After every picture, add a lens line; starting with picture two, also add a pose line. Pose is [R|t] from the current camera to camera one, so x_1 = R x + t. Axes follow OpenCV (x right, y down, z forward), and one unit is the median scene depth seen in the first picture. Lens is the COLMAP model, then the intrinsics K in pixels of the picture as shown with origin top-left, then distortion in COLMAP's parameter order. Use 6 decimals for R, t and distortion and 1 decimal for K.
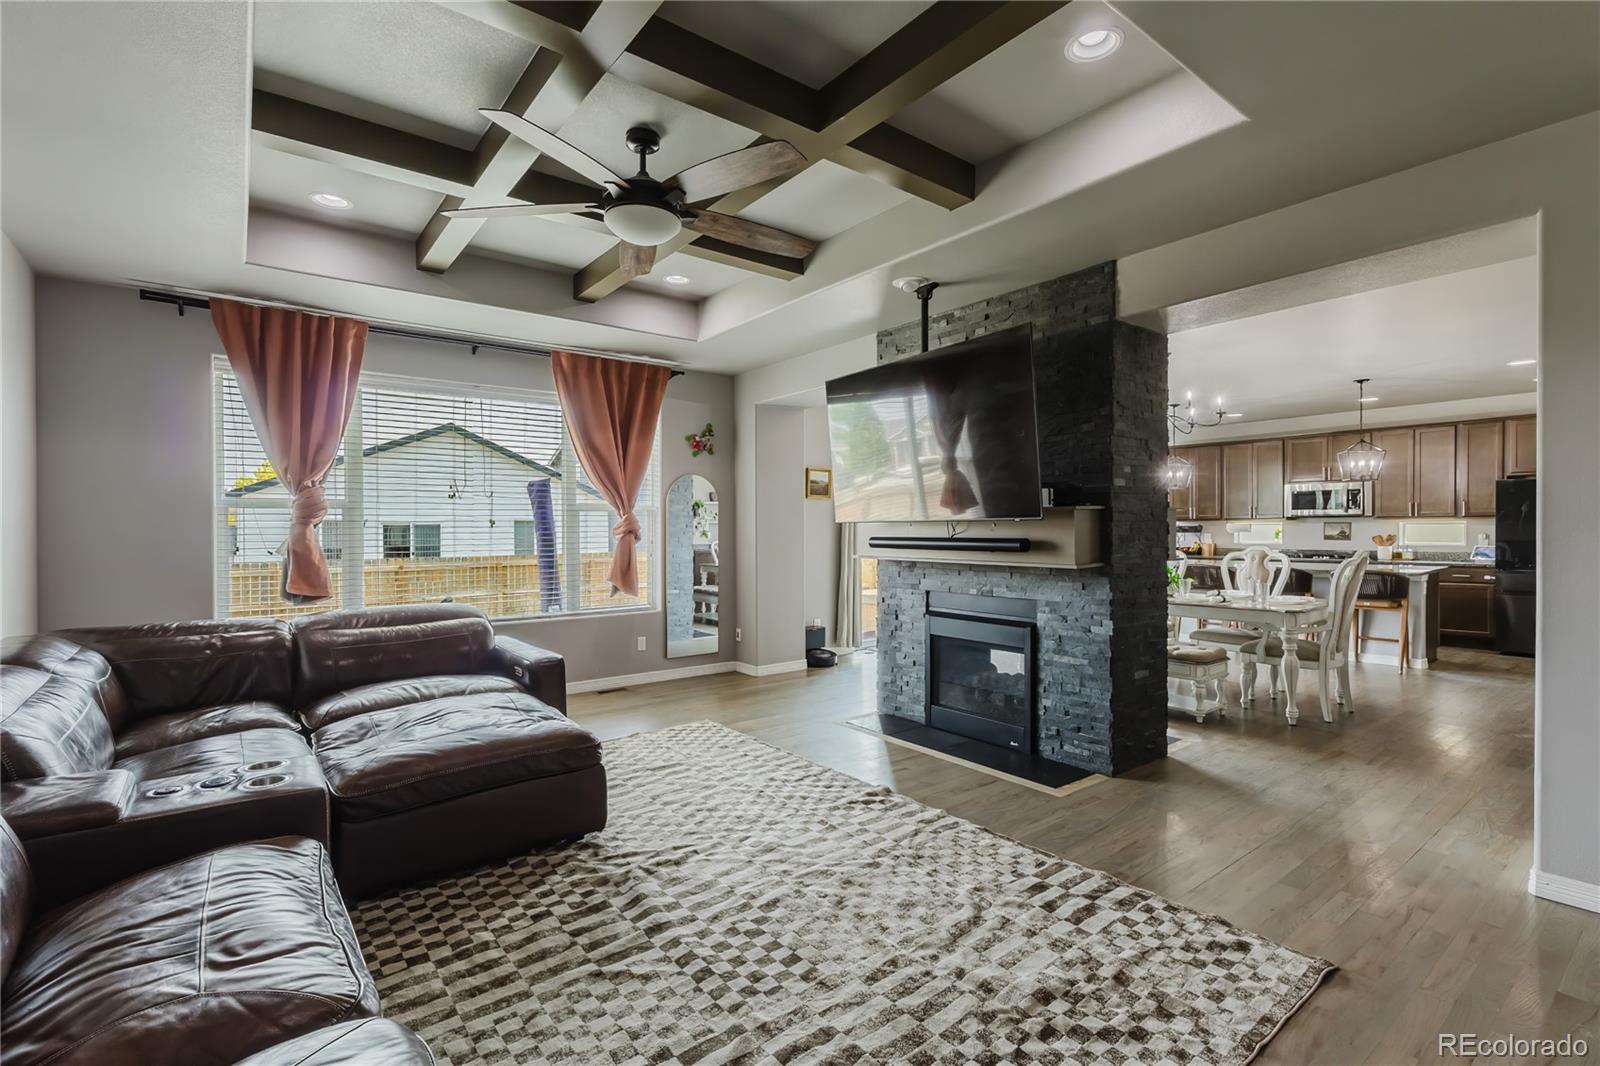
lens RADIAL K [[733.6, 0, 803.0], [0, 733.6, 532.7], [0, 0, 1]] dist [-0.000318, 0.004612]
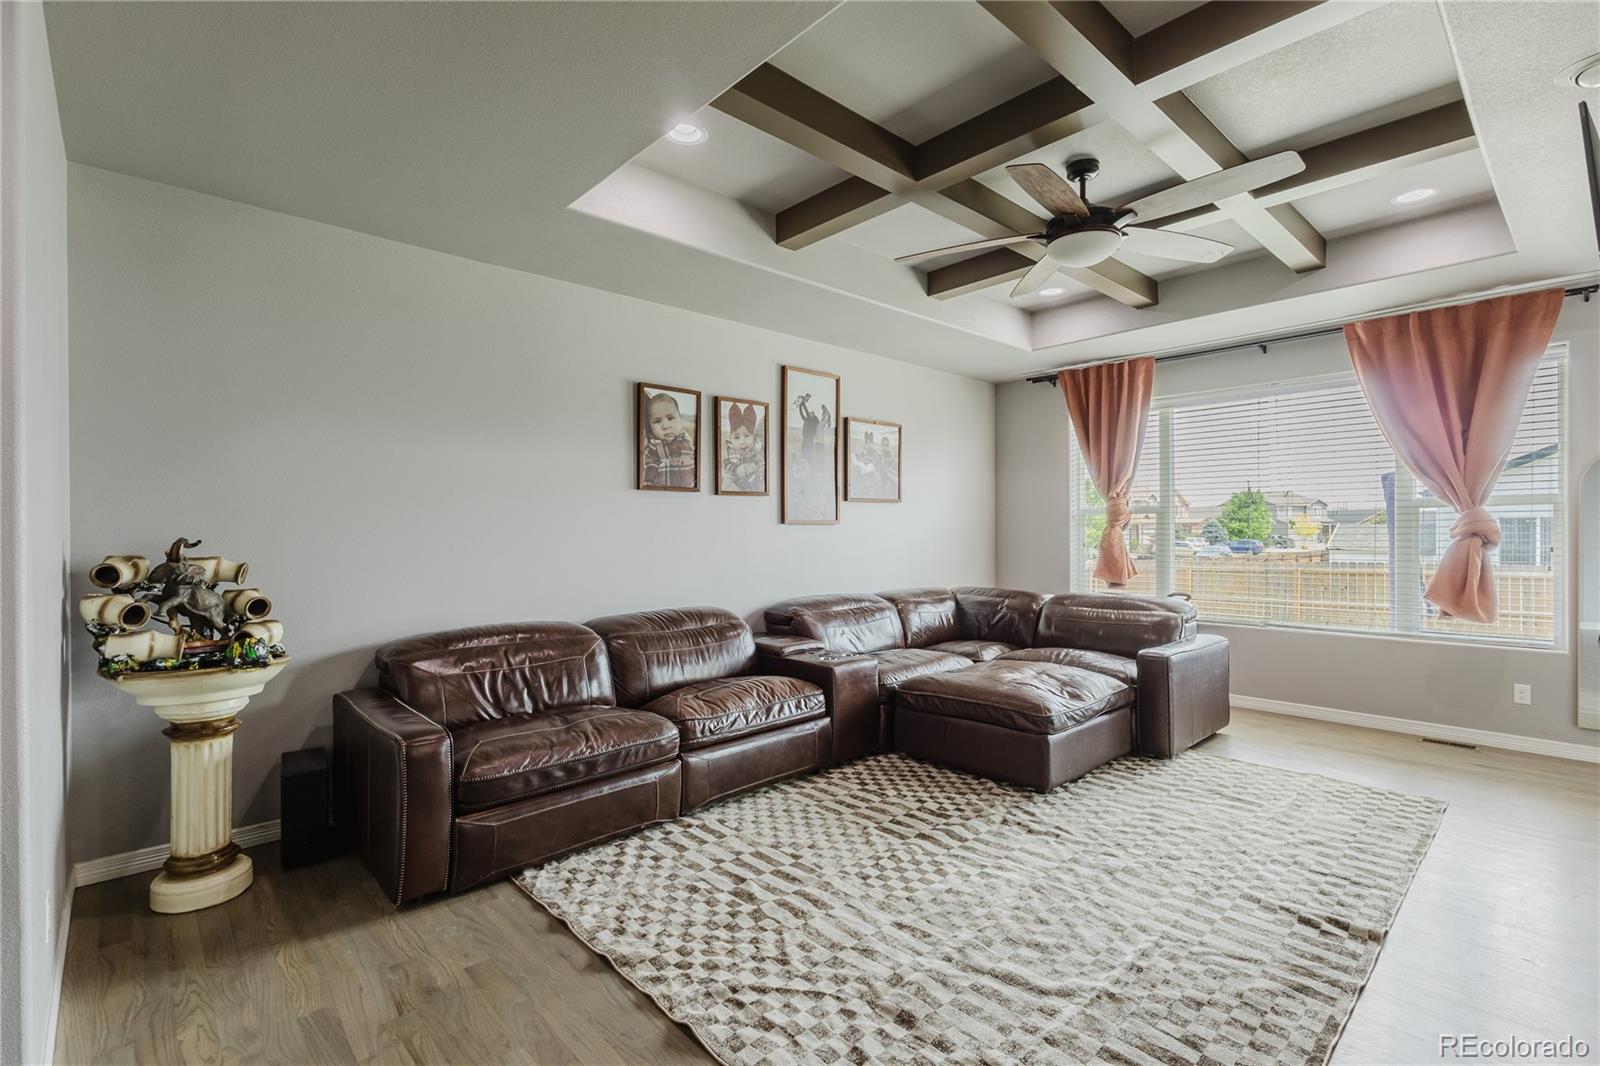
lens RADIAL K [[733.6, 0, 803.0], [0, 733.6, 532.7], [0, 0, 1]] dist [-0.000318, 0.004612]
pose [[0.089483, 0.006210, -0.995969, 0.826478], [-0.004457, 0.999973, 0.005834, -0.008462], [0.995978, 0.003917, 0.089509, 0.504503]]
